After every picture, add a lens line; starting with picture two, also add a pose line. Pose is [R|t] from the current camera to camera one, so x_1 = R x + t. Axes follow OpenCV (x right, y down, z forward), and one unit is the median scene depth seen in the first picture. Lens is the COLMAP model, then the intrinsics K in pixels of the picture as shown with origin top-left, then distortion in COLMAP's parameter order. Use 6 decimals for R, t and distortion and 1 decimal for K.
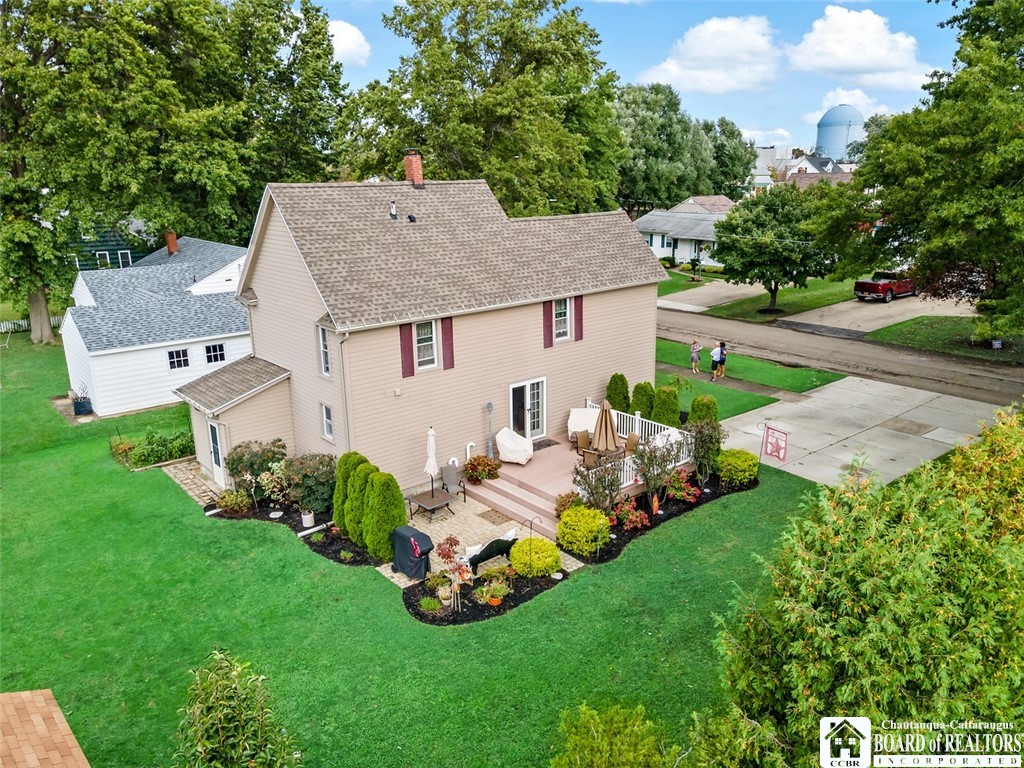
lens RADIAL K [[762.2, 0, 512.0], [0, 762.2, 384.0], [0, 0, 1]] dist [0.027083, 0.013604]
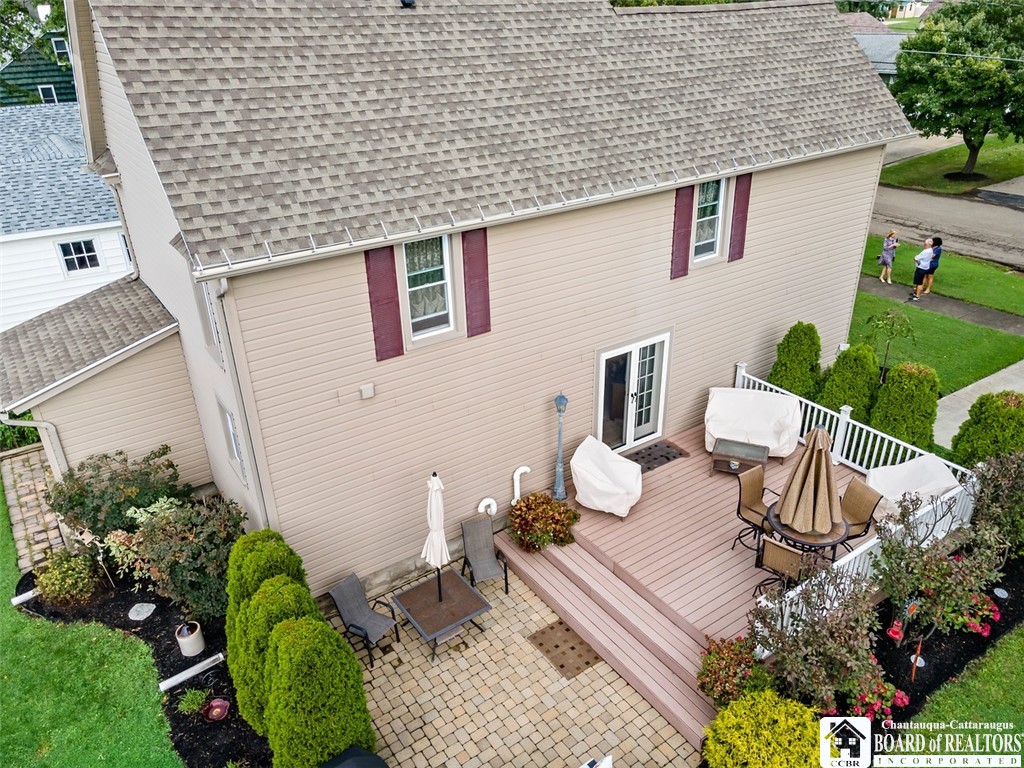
lens RADIAL K [[762.2, 0, 512.0], [0, 762.2, 384.0], [0, 0, 1]] dist [0.027083, 0.013604]
pose [[0.995792, 0.038371, -0.083226, -0.020178], [-0.021570, 0.980747, 0.194088, -0.081063], [0.089071, -0.191476, 0.977447, 0.511002]]
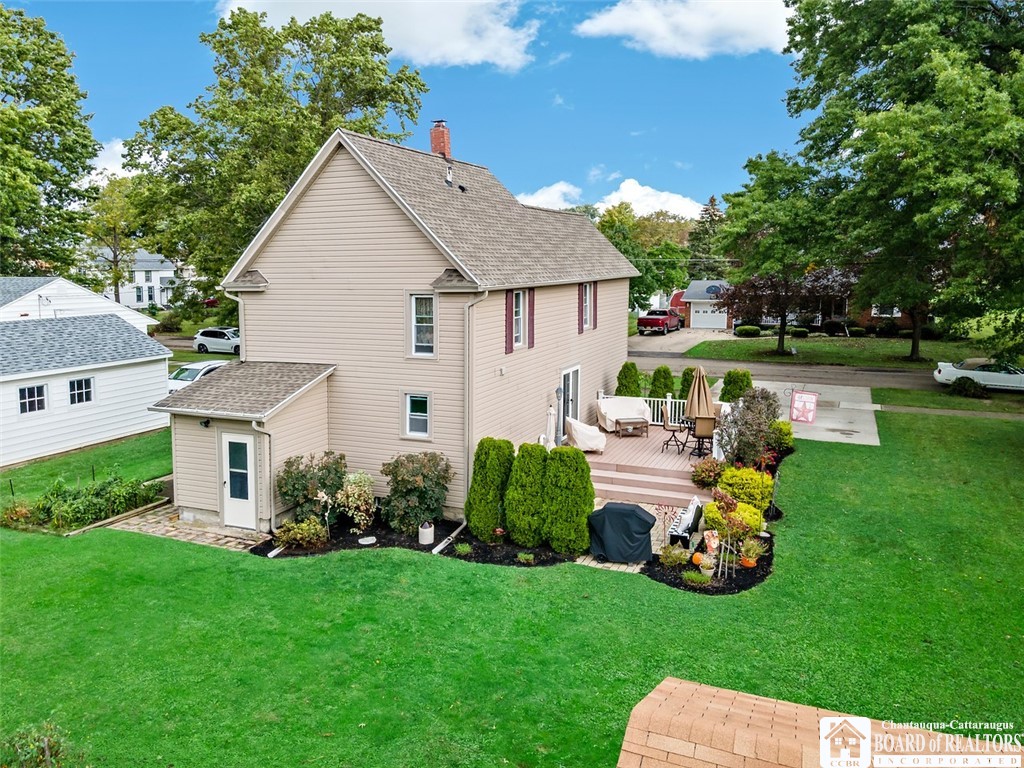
lens RADIAL K [[756.0, 0, 490.2], [0, 756.0, 360.8], [0, 0, 1]] dist [0.030612, 0.005223]
pose [[0.895095, -0.043508, 0.443748, -0.495508], [0.112521, 0.985058, -0.130387, 0.100131], [-0.431445, 0.166639, 0.886615, 0.230849]]
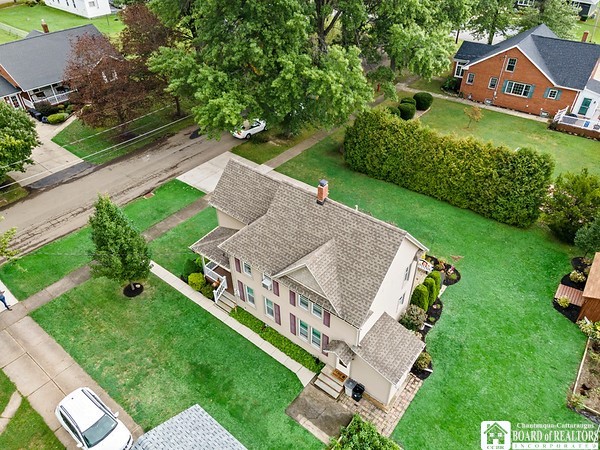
lens RADIAL K [[426.0, 0, 300.5], [0, 426.0, 249.6], [0, 0, 1]] dist [-0.000267, 0.060822]
pose [[-0.215596, -0.622659, 0.752206, -0.923352], [0.279730, 0.698655, 0.658507, -0.855271], [-0.935558, 0.352386, 0.023550, 1.121486]]
